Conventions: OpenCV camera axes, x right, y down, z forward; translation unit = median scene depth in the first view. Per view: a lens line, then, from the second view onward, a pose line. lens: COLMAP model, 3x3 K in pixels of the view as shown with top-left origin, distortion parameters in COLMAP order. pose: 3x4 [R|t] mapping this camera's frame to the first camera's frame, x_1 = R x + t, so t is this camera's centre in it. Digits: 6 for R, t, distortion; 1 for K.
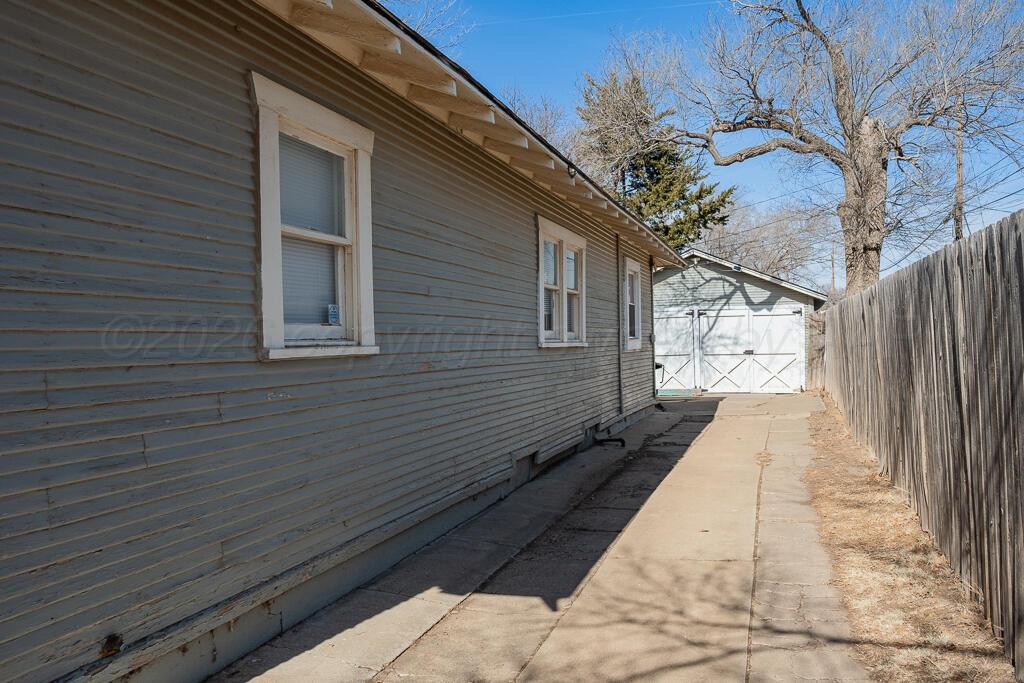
lens RADIAL K [[710.6, 0, 512.0], [0, 710.6, 341.5], [0, 0, 1]] dist [0.072827, 0.002640]
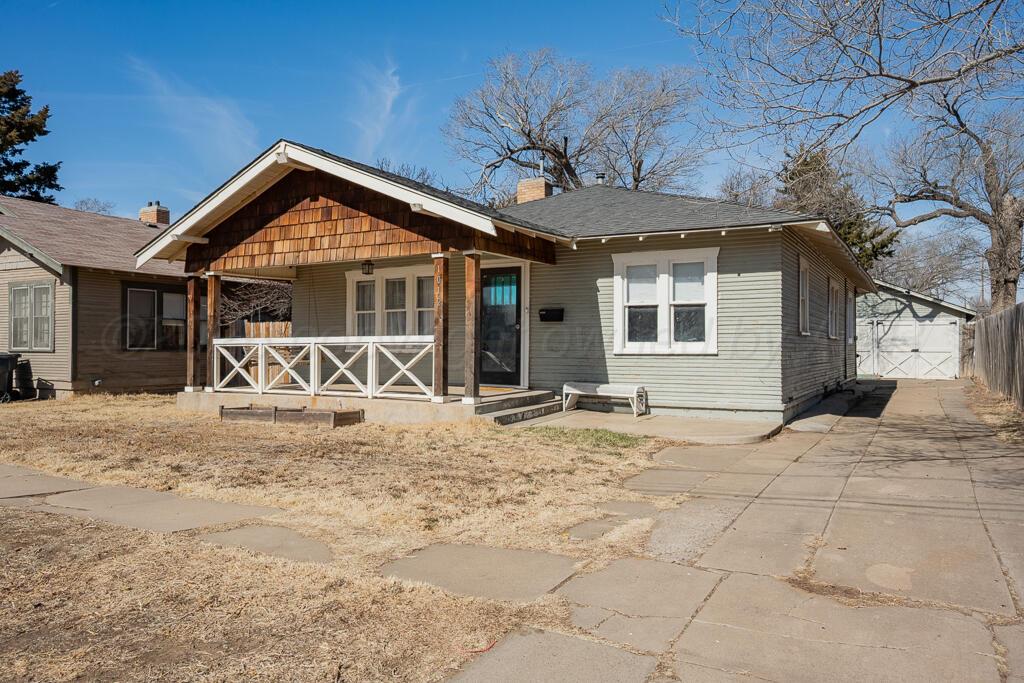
lens RADIAL K [[710.6, 0, 512.0], [0, 710.6, 341.5], [0, 0, 1]] dist [0.072827, 0.002640]
pose [[0.988410, 0.018069, -0.150731, -0.250217], [-0.019365, 0.999787, -0.007134, 0.022996], [0.150570, 0.009971, 0.988549, -0.565561]]
